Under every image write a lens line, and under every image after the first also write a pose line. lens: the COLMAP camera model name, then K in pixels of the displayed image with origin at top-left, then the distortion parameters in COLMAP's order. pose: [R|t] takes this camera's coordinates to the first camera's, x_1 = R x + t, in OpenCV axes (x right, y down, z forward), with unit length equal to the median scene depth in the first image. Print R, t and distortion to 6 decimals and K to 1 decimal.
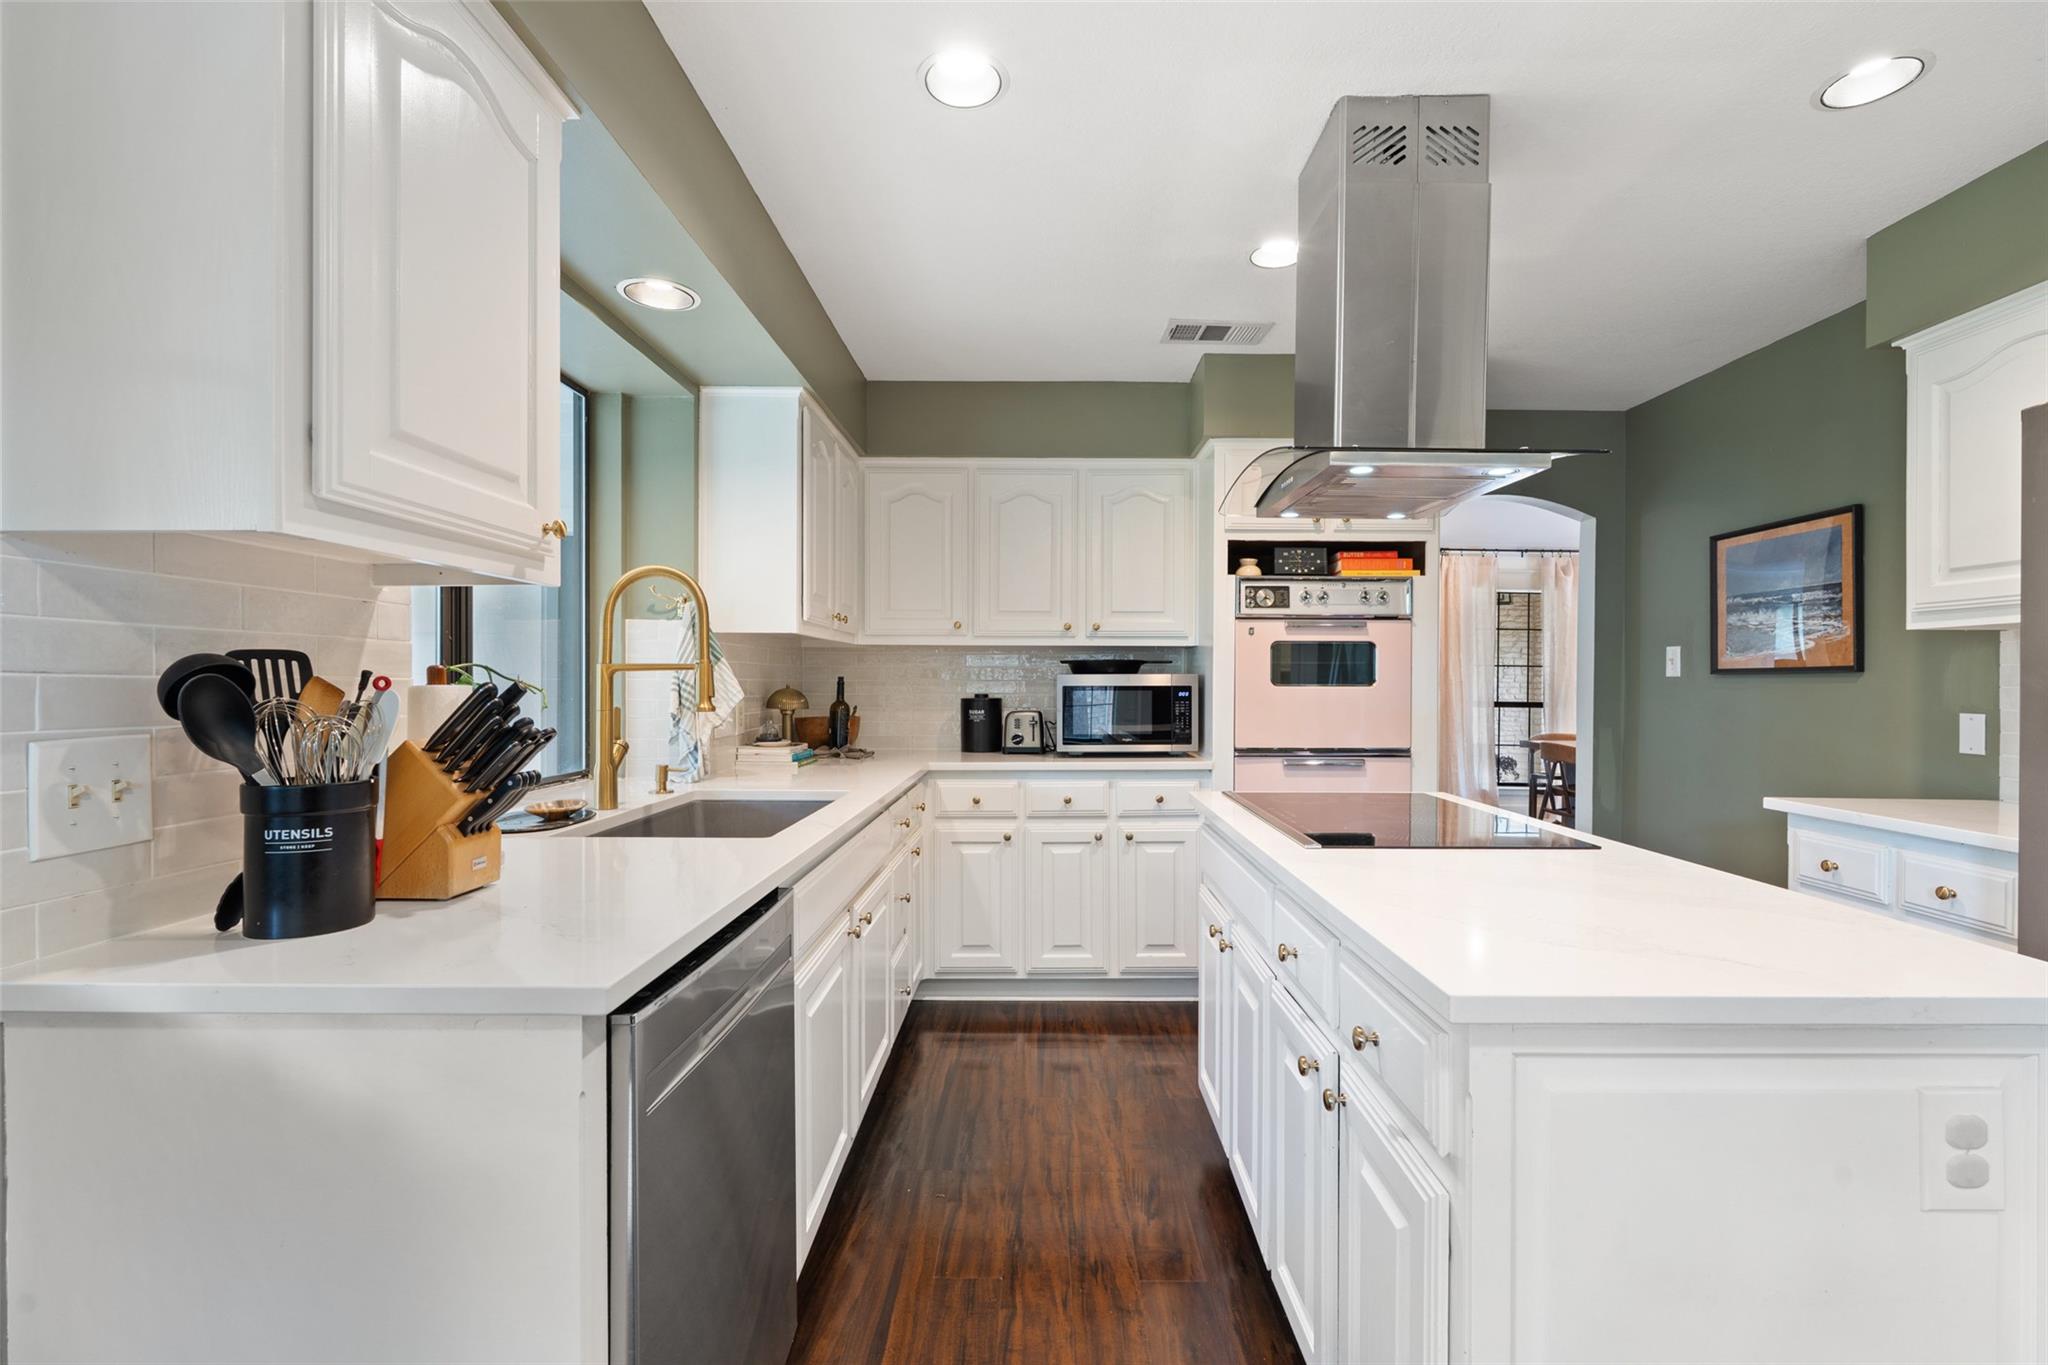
lens RADIAL K [[897.1, 0, 1029.4], [0, 897.1, 681.7], [0, 0, 1]] dist [-0.005553, 0.000623]
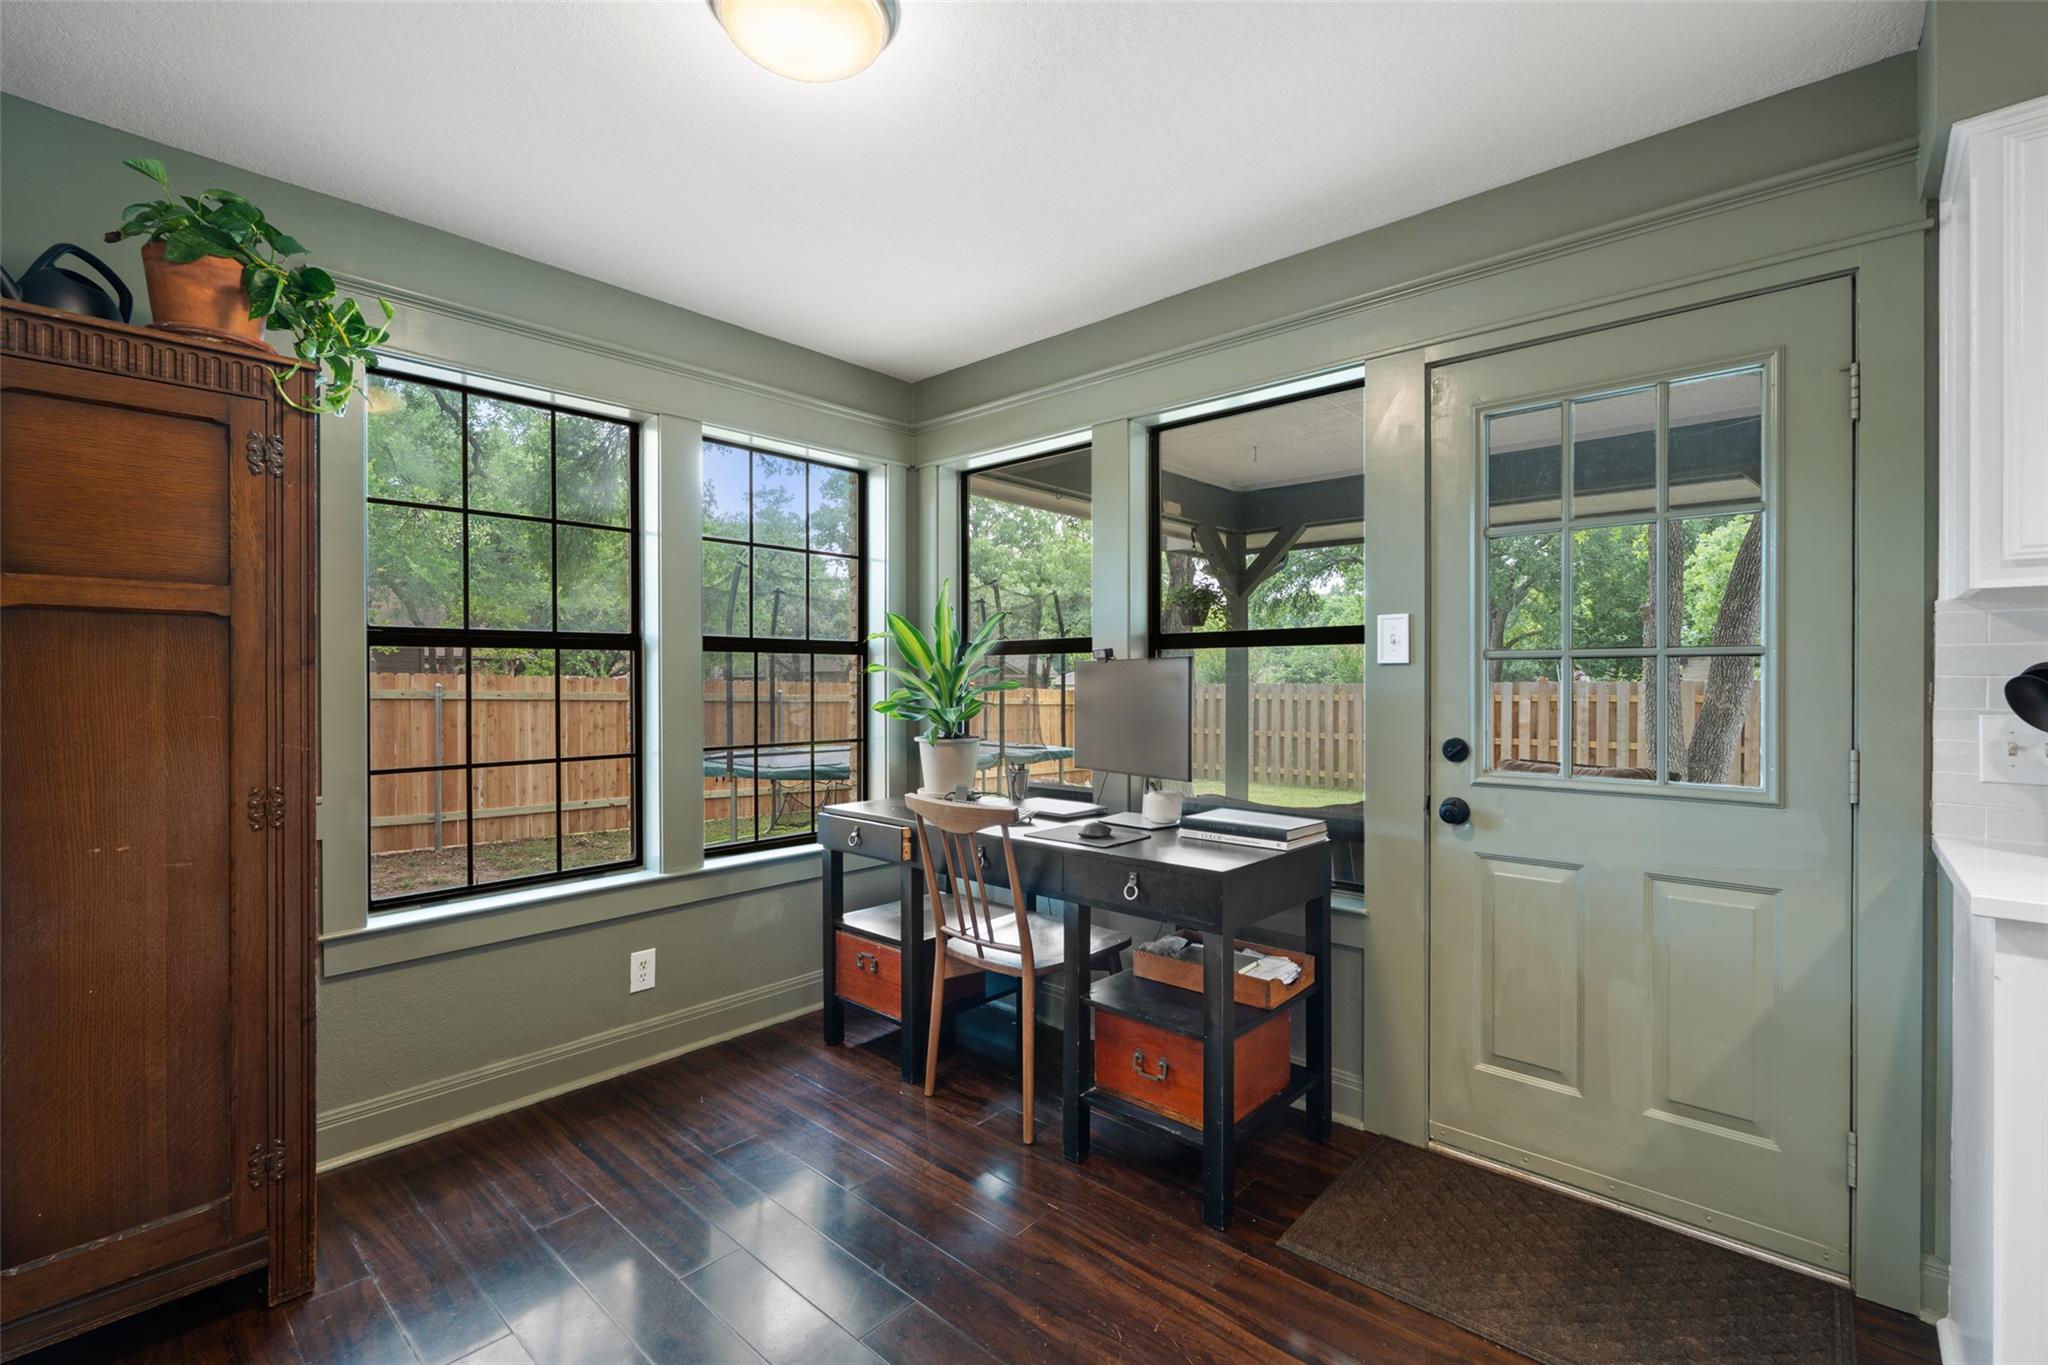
lens RADIAL K [[897.1, 0, 1023.2], [0, 897.1, 691.0], [0, 0, 1]] dist [-0.005553, 0.000623]
pose [[-0.665834, -0.005373, -0.746081, 0.415728], [-0.012616, 0.999912, 0.004058, 0.010891], [0.745994, 0.012115, -0.665843, 0.215337]]
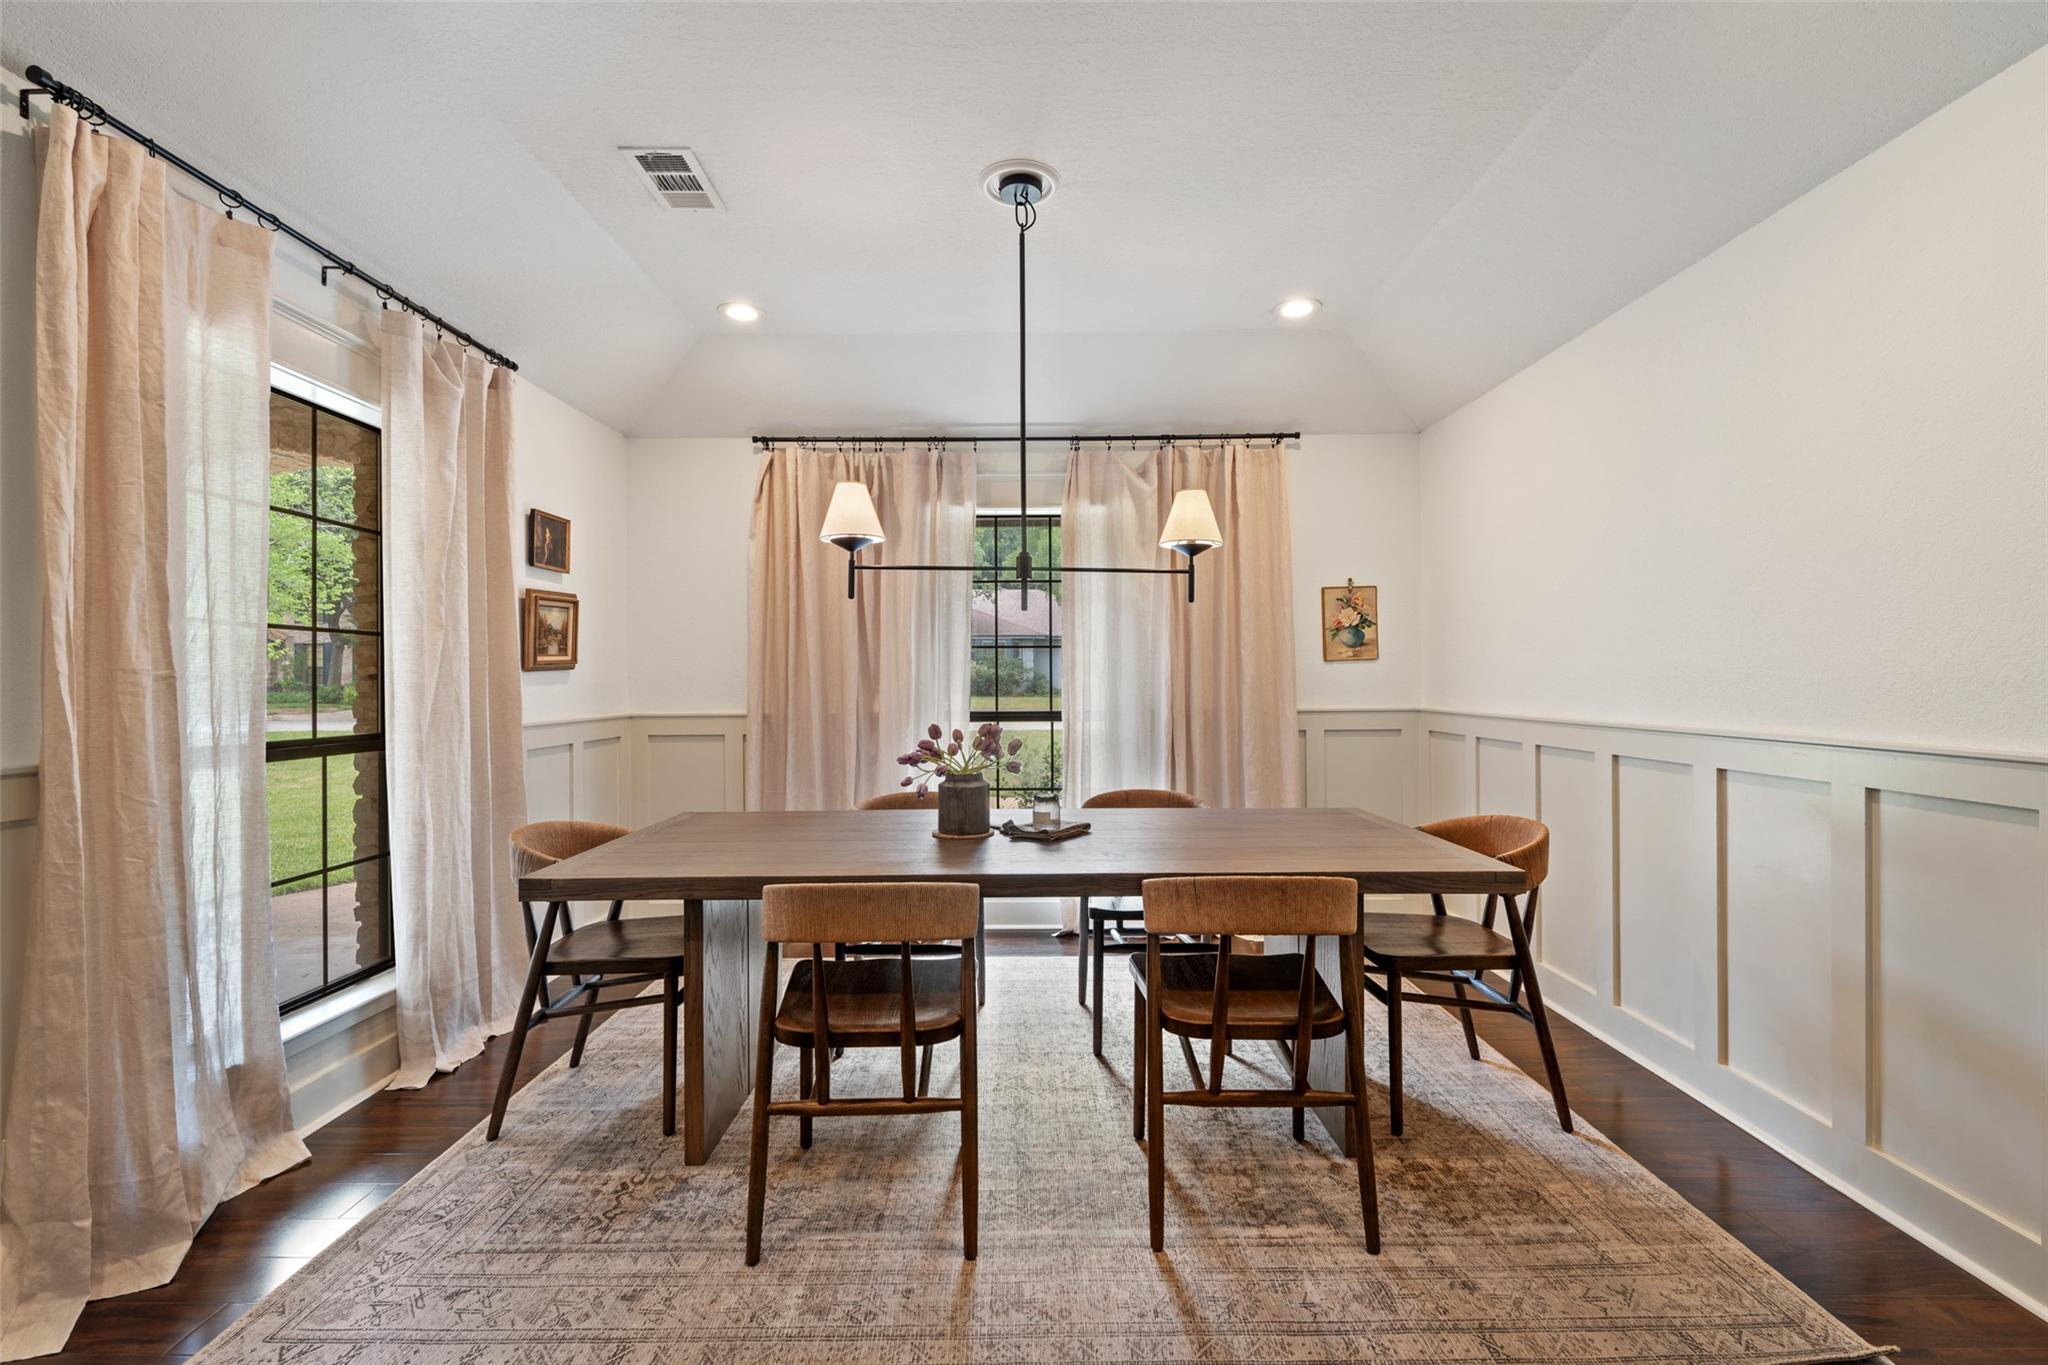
lens RADIAL K [[897.1, 0, 1034.4], [0, 897.1, 673.7], [0, 0, 1]] dist [-0.005553, 0.000623]
pose [[-0.010618, -0.002196, 0.999941, 0.551142], [0.008633, 0.999960, 0.002288, 0.001247], [-0.999906, 0.008656, -0.010599, 1.802123]]
